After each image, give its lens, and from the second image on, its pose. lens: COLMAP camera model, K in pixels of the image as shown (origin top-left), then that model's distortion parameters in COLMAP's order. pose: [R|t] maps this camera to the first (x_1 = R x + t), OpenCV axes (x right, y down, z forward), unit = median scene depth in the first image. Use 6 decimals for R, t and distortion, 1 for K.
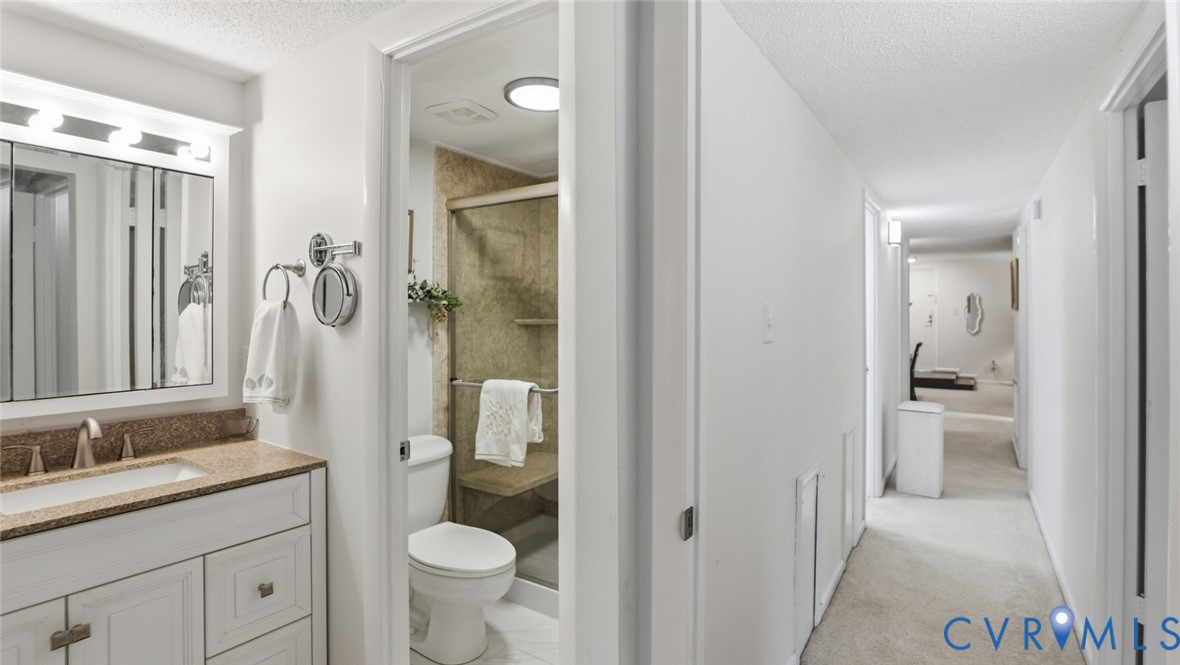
lens RADIAL K [[571.3, 0, 612.6], [0, 571.3, 310.9], [0, 0, 1]] dist [-0.034243, -0.000100]
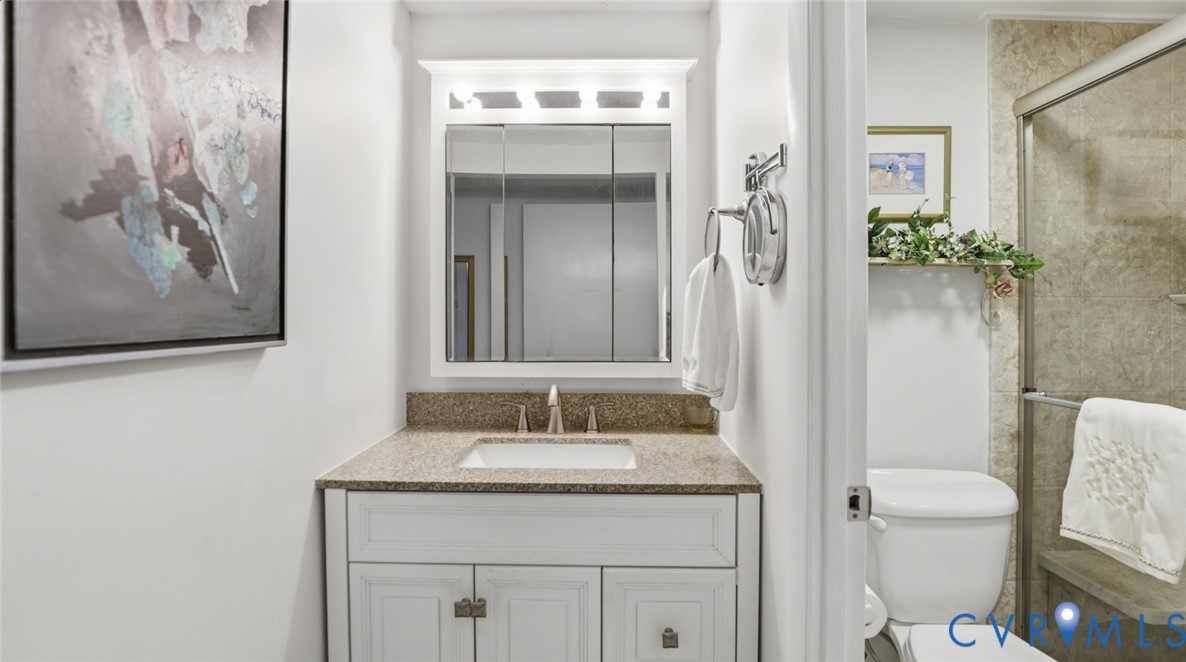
lens RADIAL K [[564.1, 0, 595.4], [0, 564.1, 314.1], [0, 0, 1]] dist [-0.039339, 0.009253]
pose [[0.530886, 0.002027, -0.847441, -0.025297], [0.003092, 0.999986, 0.004329, 0.036059], [0.847438, -0.004918, 0.530872, 0.305310]]
